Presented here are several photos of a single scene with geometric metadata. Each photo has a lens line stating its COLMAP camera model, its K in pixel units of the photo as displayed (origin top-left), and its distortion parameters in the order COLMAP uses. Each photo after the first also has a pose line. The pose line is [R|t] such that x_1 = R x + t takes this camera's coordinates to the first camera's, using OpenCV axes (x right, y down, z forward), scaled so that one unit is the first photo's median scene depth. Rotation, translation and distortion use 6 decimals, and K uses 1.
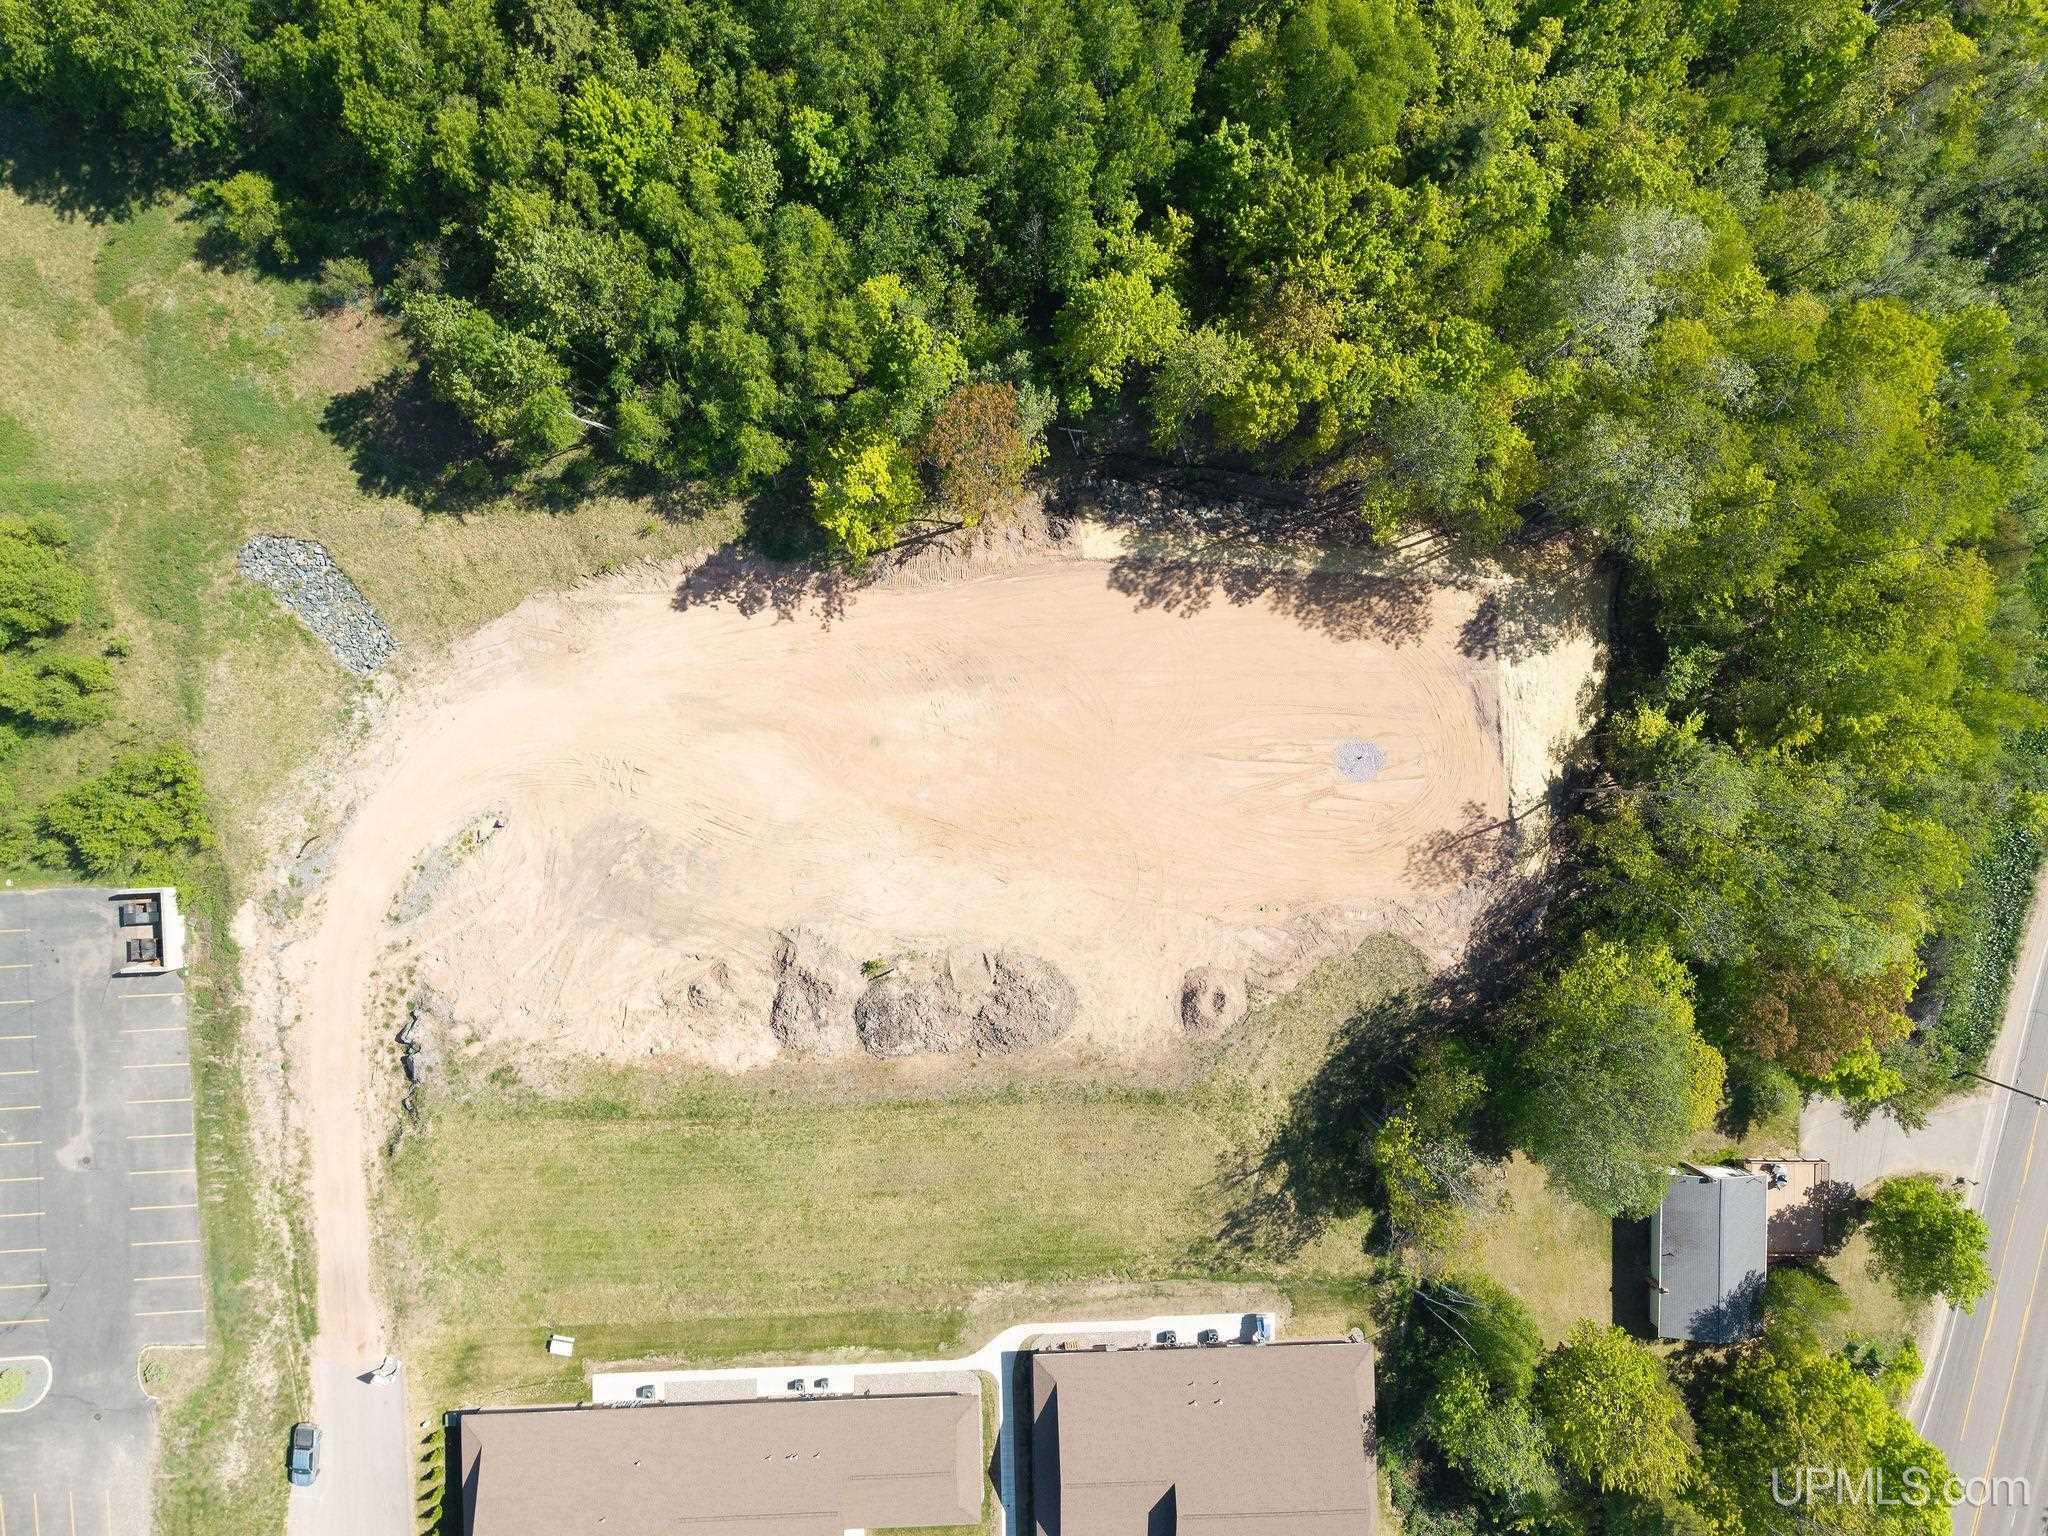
lens RADIAL K [[1362.2, 0, 1008.5], [0, 1362.2, 781.3], [0, 0, 1]] dist [0.002991, -0.004577]
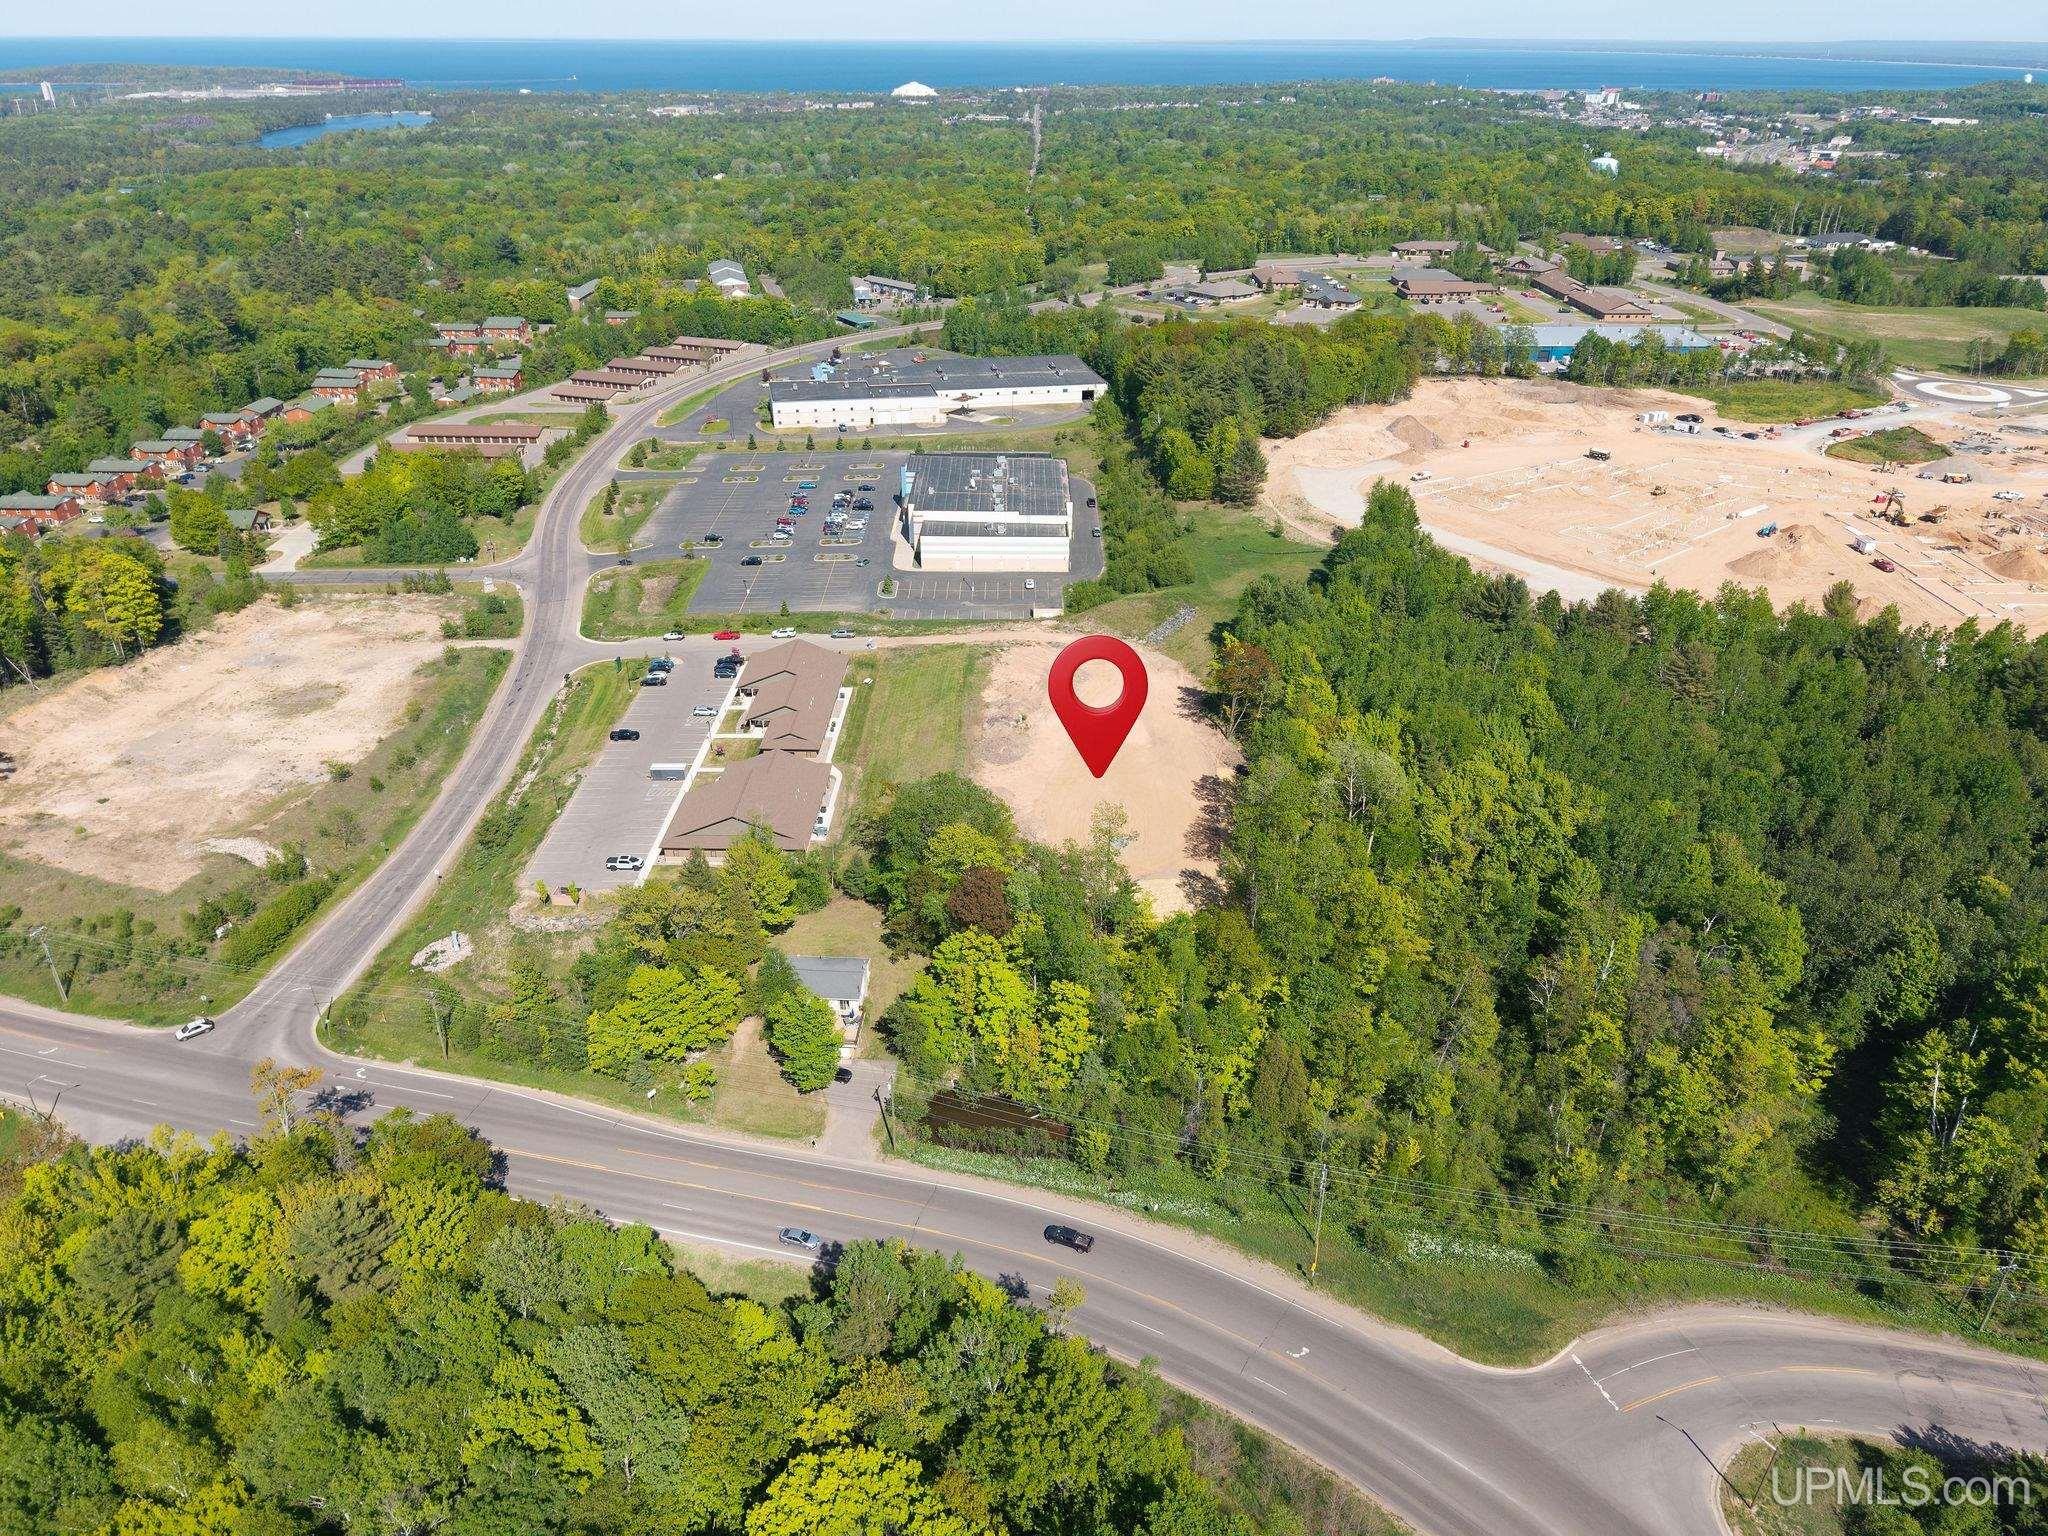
lens RADIAL K [[1382.4, 0, 1015.8], [0, 1382.4, 723.4], [0, 0, 1]] dist [0.031481, -0.039185]
pose [[-0.041102, 0.423494, -0.904966, 1.943322], [-0.999119, -0.025120, 0.033623, 0.072371], [-0.008493, 0.905550, 0.424154, 0.041208]]
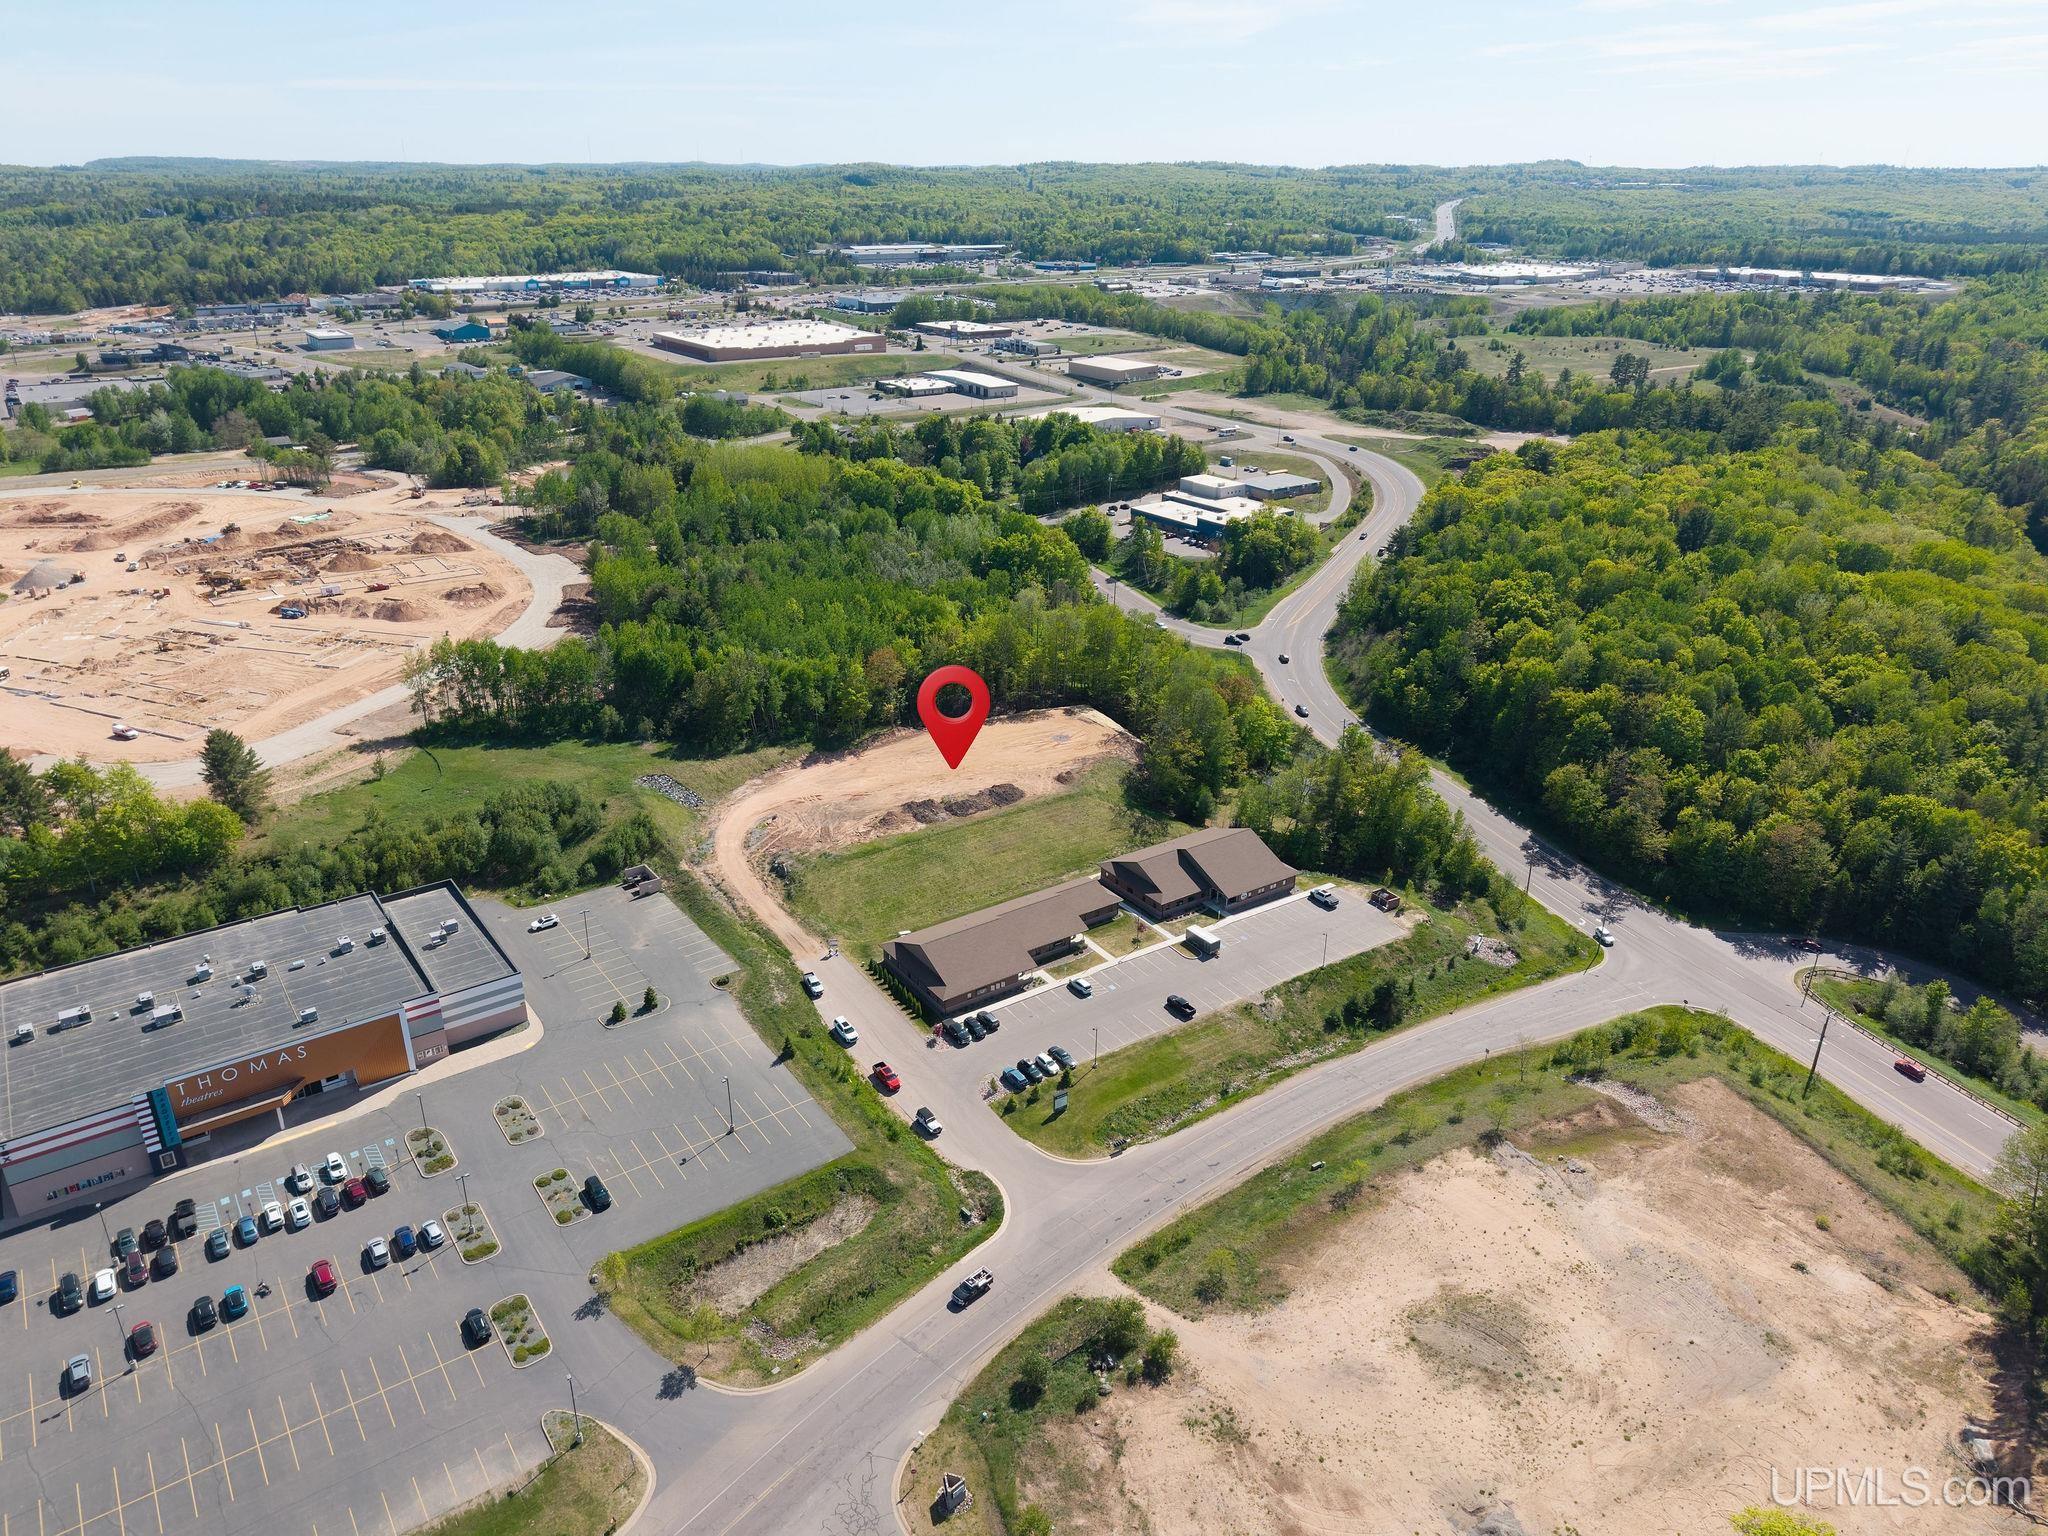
lens RADIAL K [[1382.4, 0, 1015.8], [0, 1382.4, 723.4], [0, 0, 1]] dist [0.031481, -0.039185]
pose [[0.834926, -0.217785, 0.505438, -1.182014], [0.550196, 0.307761, -0.776252, 2.039166], [0.013502, 0.926203, 0.376783, -0.043481]]
